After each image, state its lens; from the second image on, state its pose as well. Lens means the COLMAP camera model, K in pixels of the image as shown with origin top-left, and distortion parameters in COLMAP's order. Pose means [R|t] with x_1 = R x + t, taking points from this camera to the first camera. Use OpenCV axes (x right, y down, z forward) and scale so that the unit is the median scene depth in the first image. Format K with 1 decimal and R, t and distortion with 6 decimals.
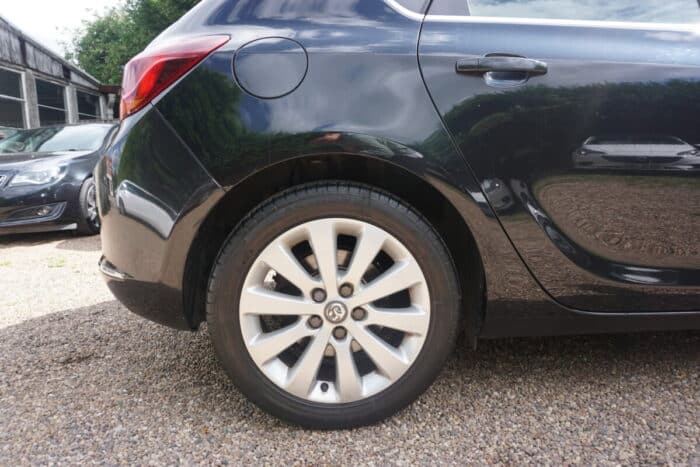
lens RADIAL K [[475.9, 0, 346.9], [0, 475.9, 234.4], [0, 0, 1]] dist [-0.053740, 0.030520]
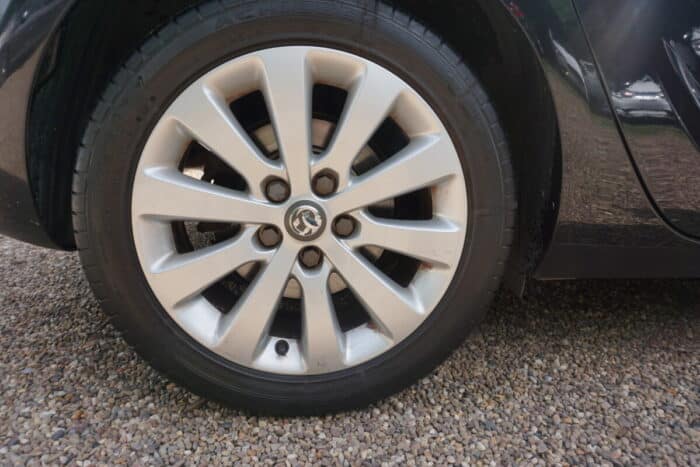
lens RADIAL K [[475.9, 0, 346.9], [0, 475.9, 234.4], [0, 0, 1]] dist [-0.053740, 0.030520]
pose [[0.997446, 0.038586, 0.060099, -0.007040], [-0.043967, 0.994884, 0.090953, 0.123439], [-0.056282, -0.093363, 0.994040, 0.417430]]
